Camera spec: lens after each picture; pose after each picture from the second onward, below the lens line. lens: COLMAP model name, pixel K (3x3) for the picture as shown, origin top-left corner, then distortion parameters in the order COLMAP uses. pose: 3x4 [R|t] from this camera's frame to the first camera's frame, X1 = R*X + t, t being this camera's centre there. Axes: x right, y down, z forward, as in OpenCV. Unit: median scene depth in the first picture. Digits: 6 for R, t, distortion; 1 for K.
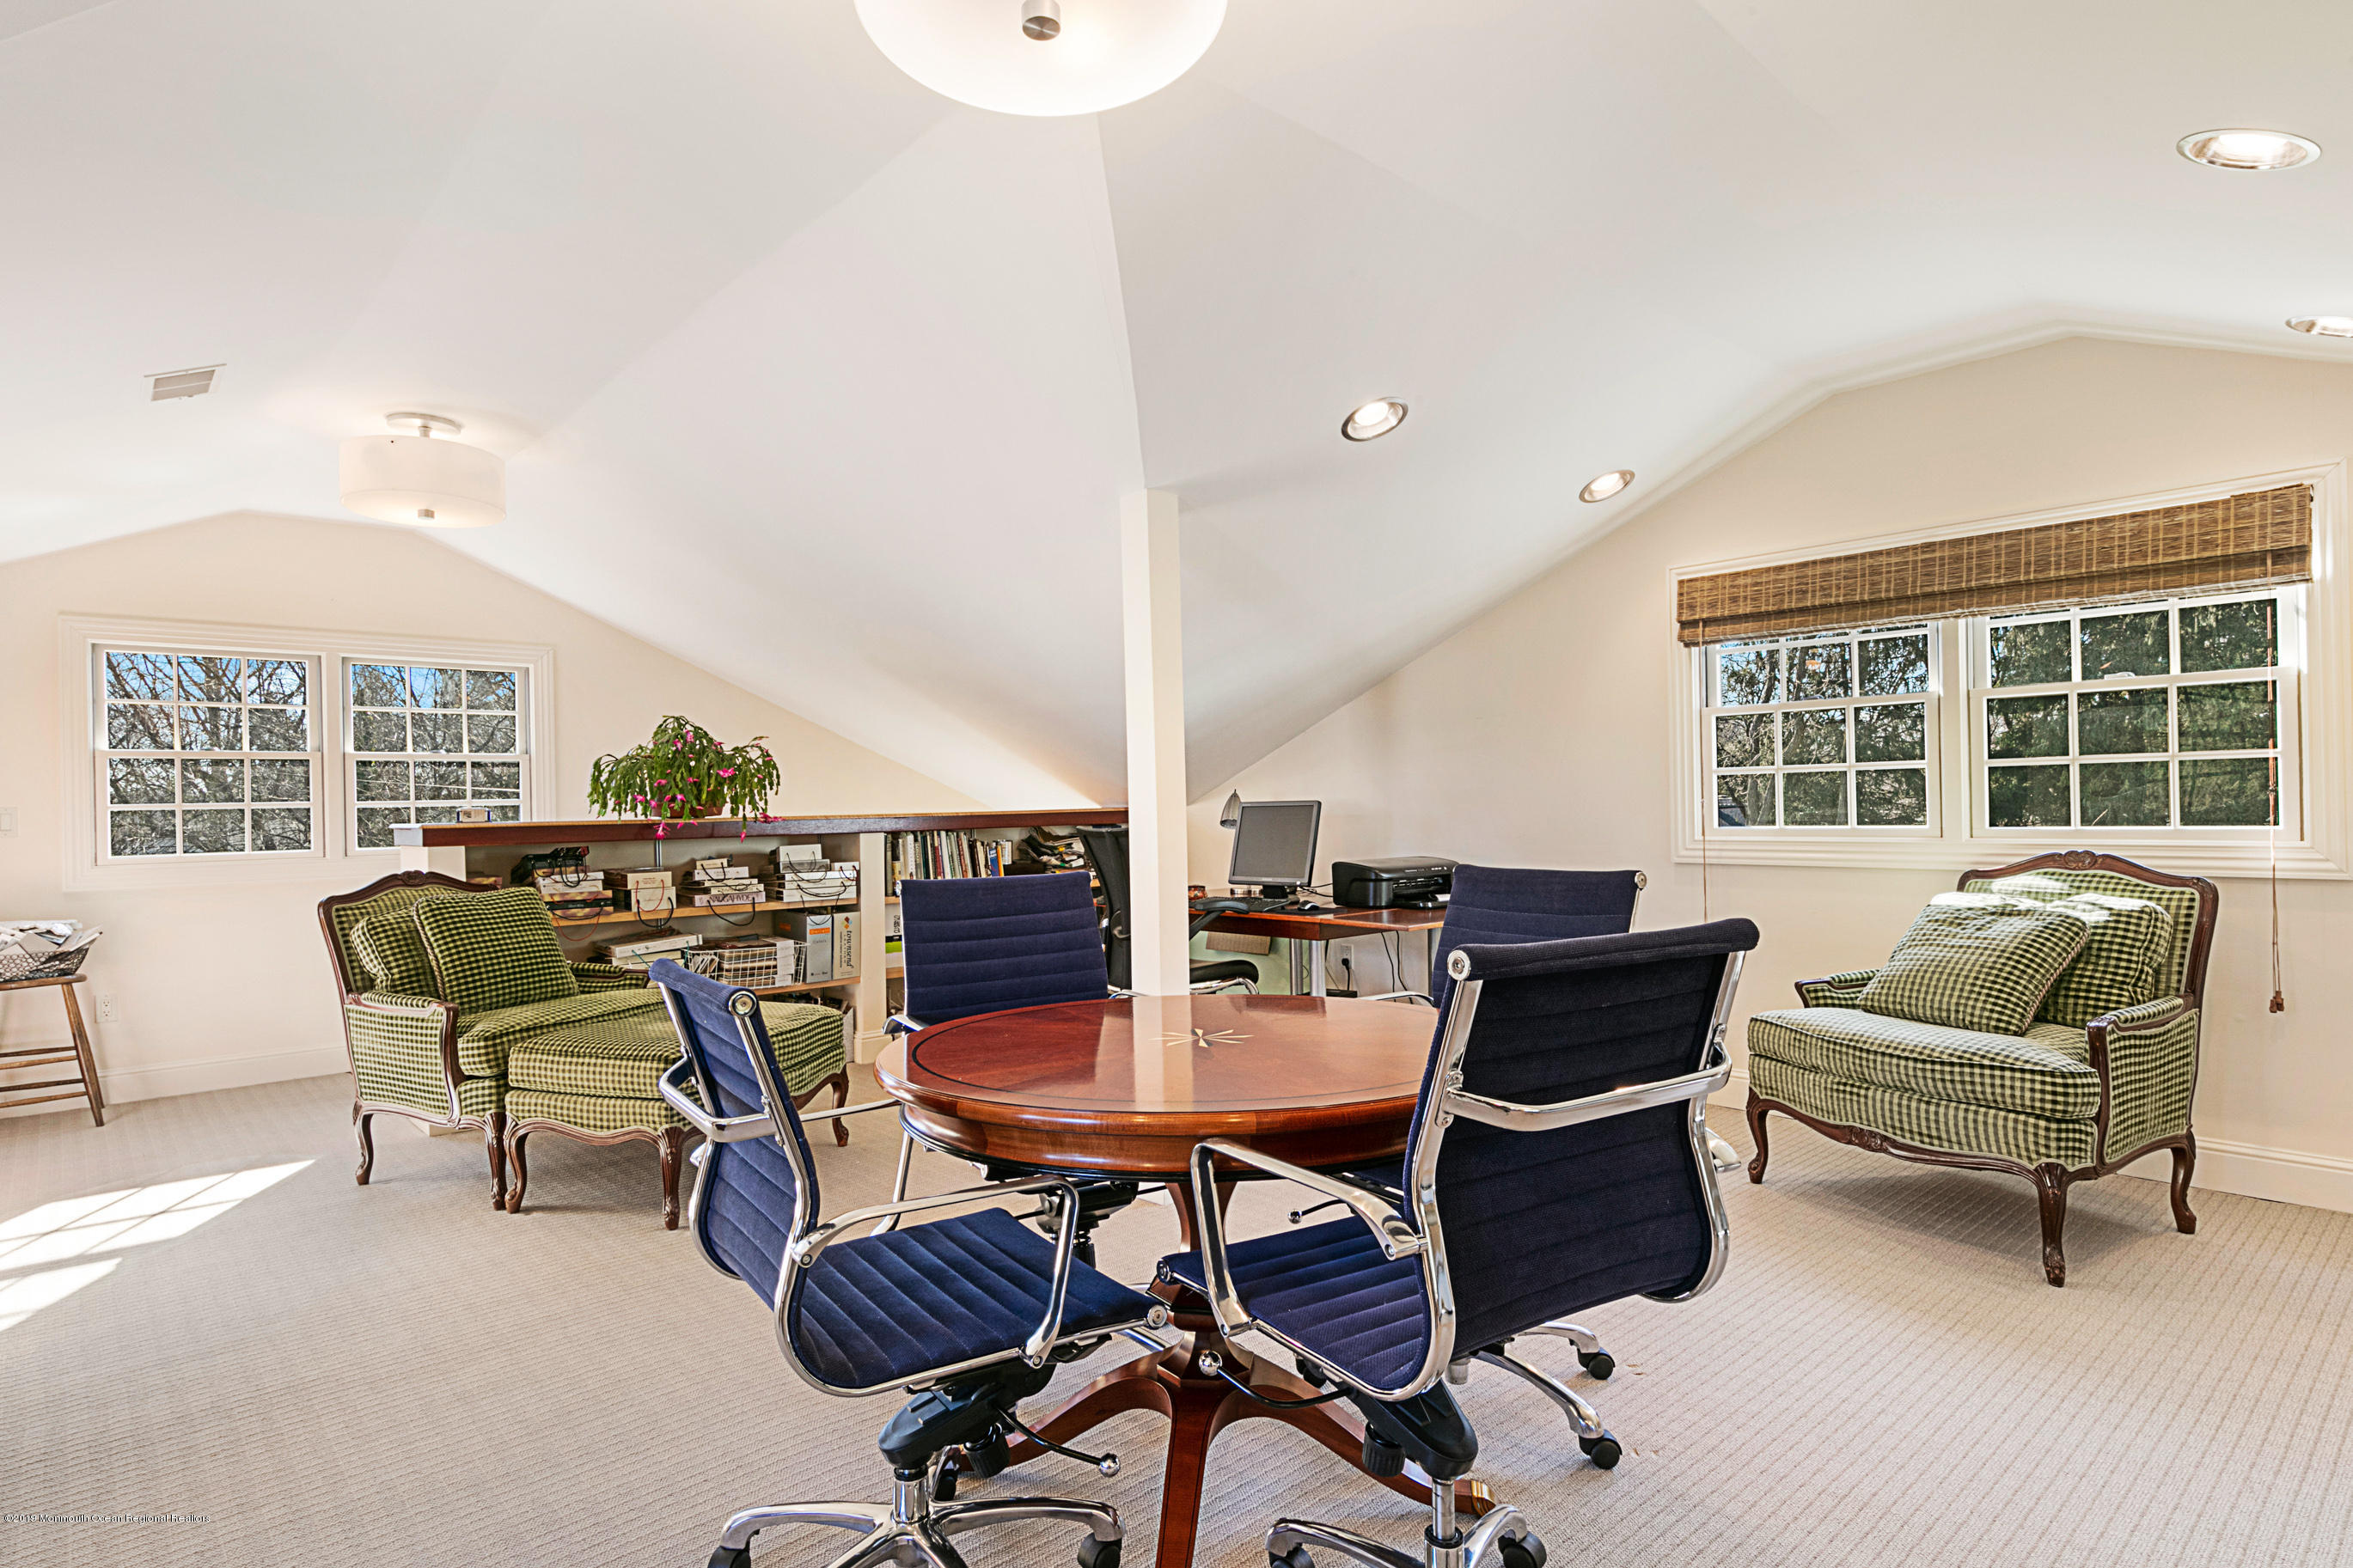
lens RADIAL K [[1263.0, 0, 1176.5], [0, 1263.0, 784.0], [0, 0, 1]] dist [0.001726, 0.000397]
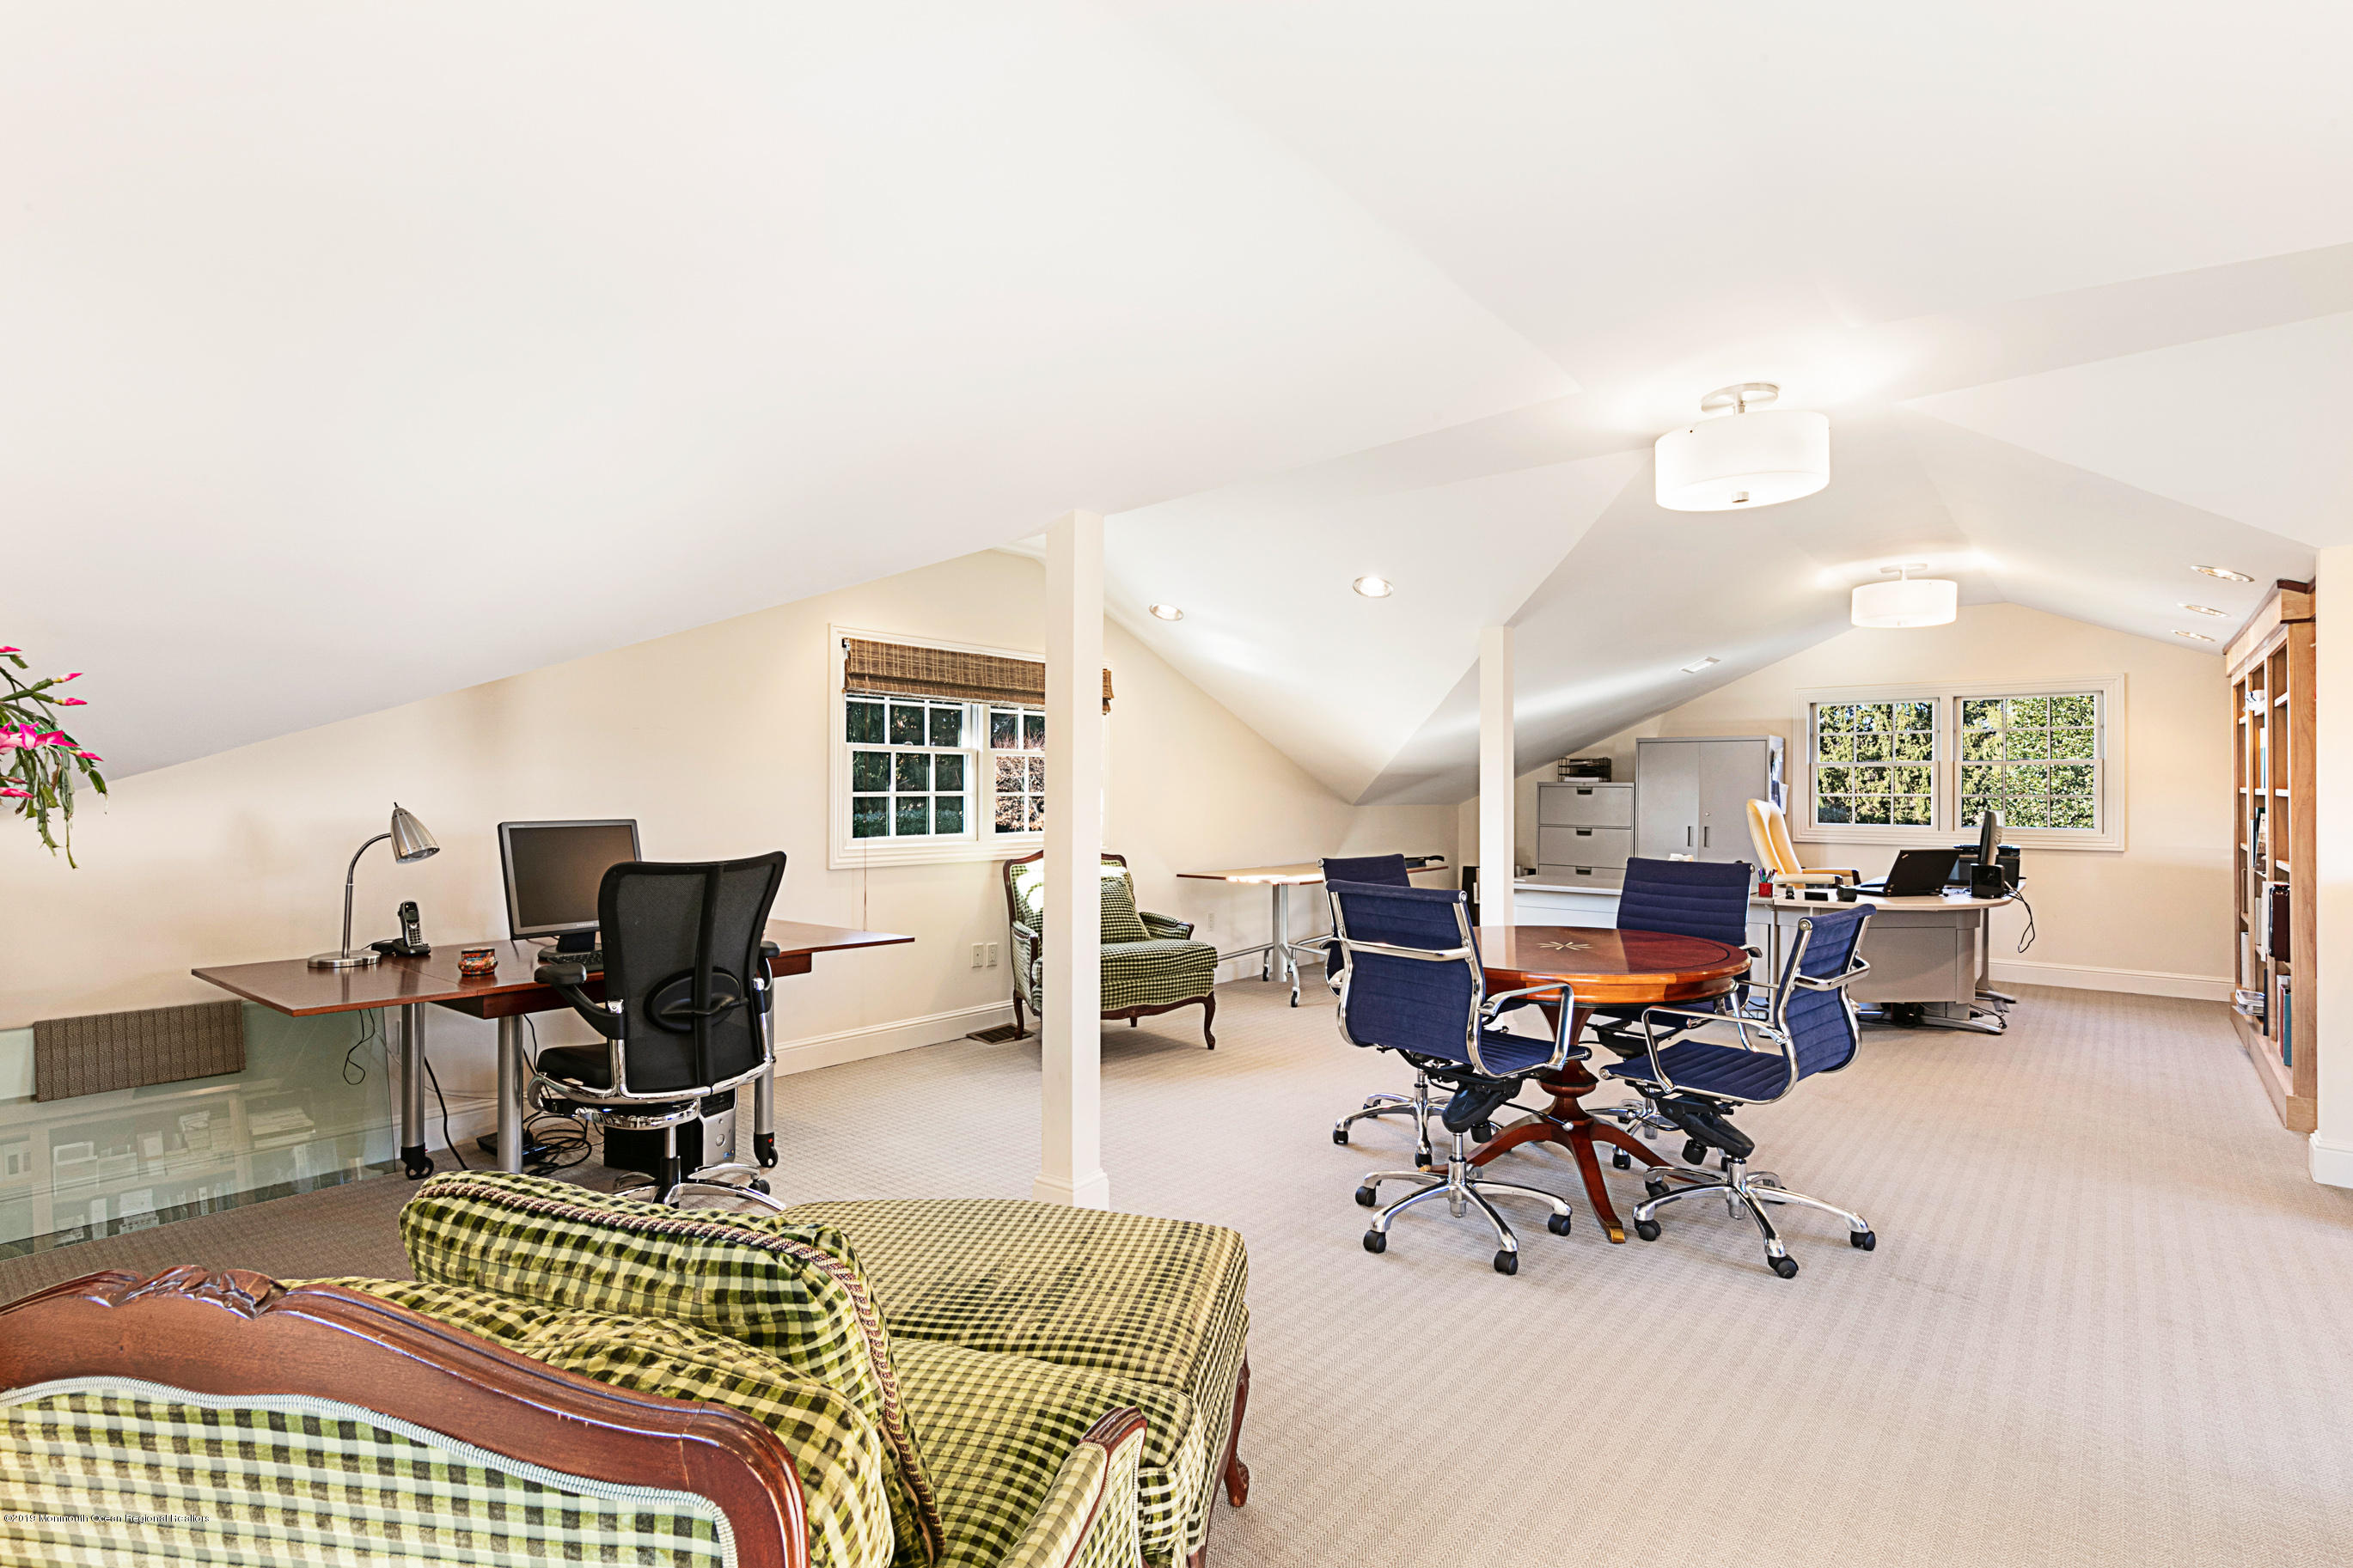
lens RADIAL K [[1124.0, 0, 1176.6], [0, 1124.0, 778.5], [0, 0, 1]] dist [0.001266, -0.000023]
pose [[-0.153436, 0.033321, 0.987597, -0.841069], [-0.009192, 0.999340, -0.035145, 0.011859], [-0.988116, -0.014470, -0.153029, 0.985610]]
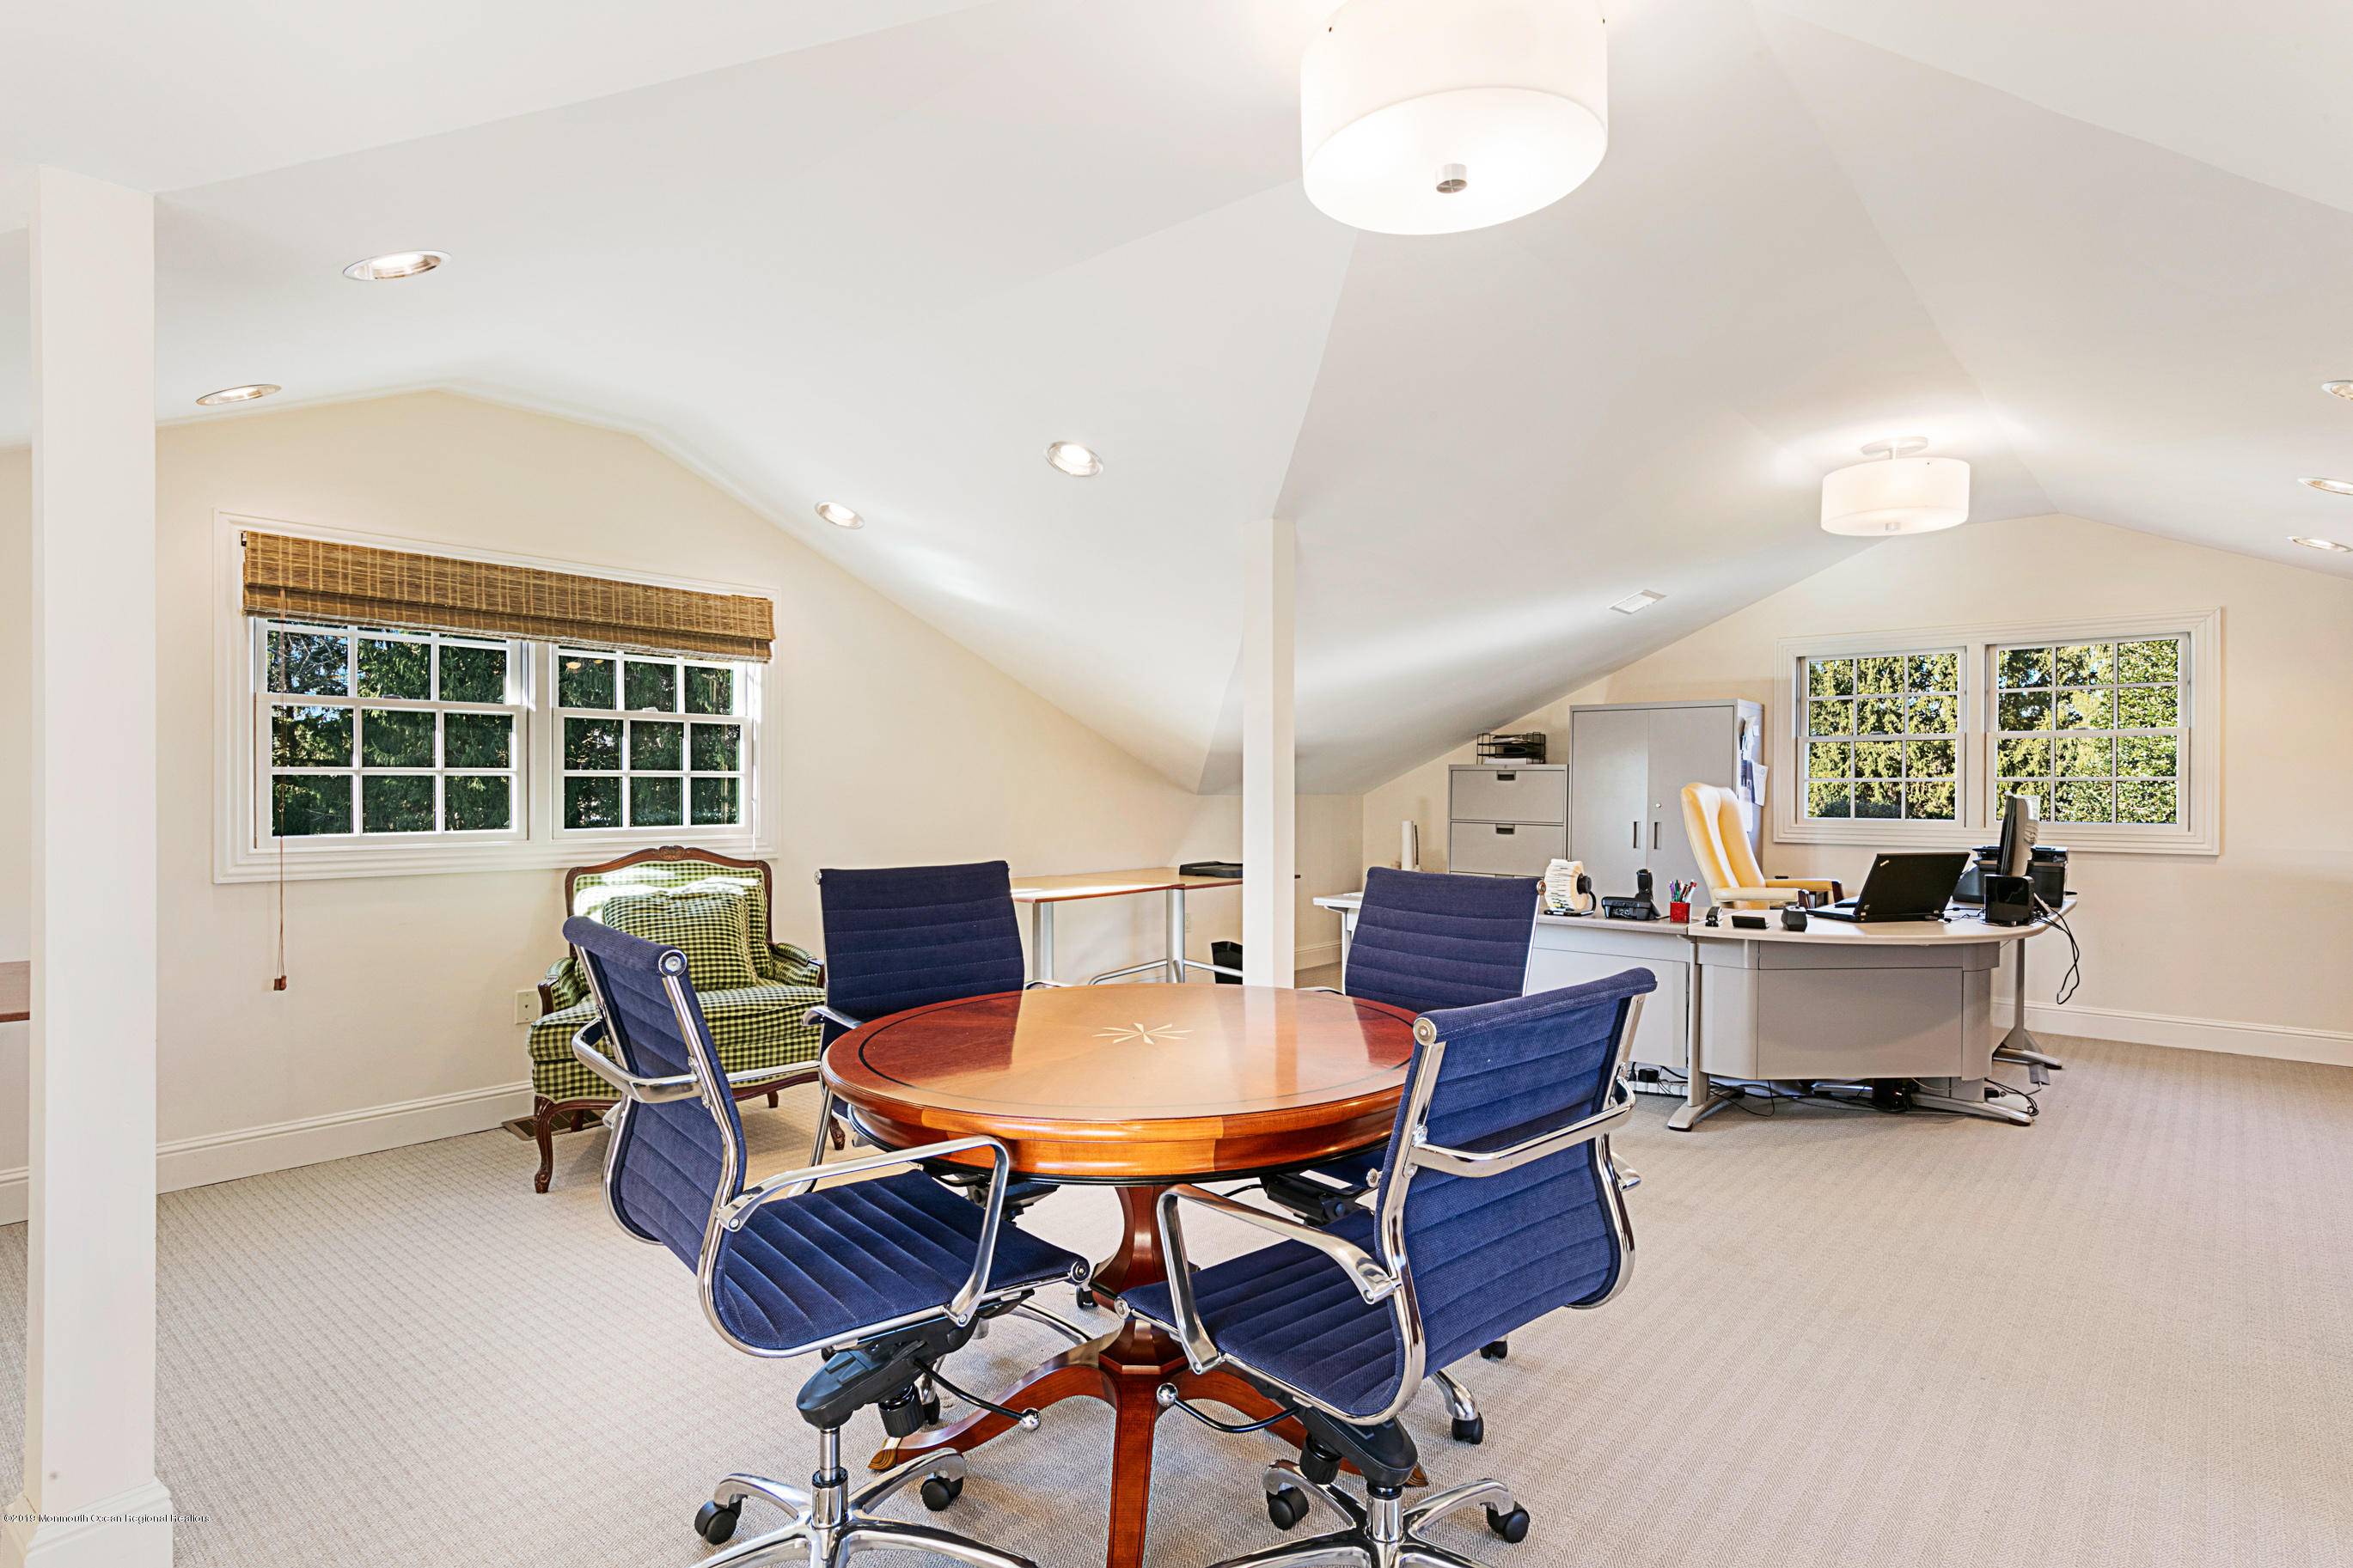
lens RADIAL K [[1217.1, 0, 1176.5], [0, 1217.1, 784.0], [0, 0, 1]] dist [0.002170, 0.000874]
pose [[-0.139643, 0.025790, 0.989866, -0.522043], [-0.008870, 0.999588, -0.027295, 0.017936], [-0.990162, -0.012592, -0.139356, 0.601515]]
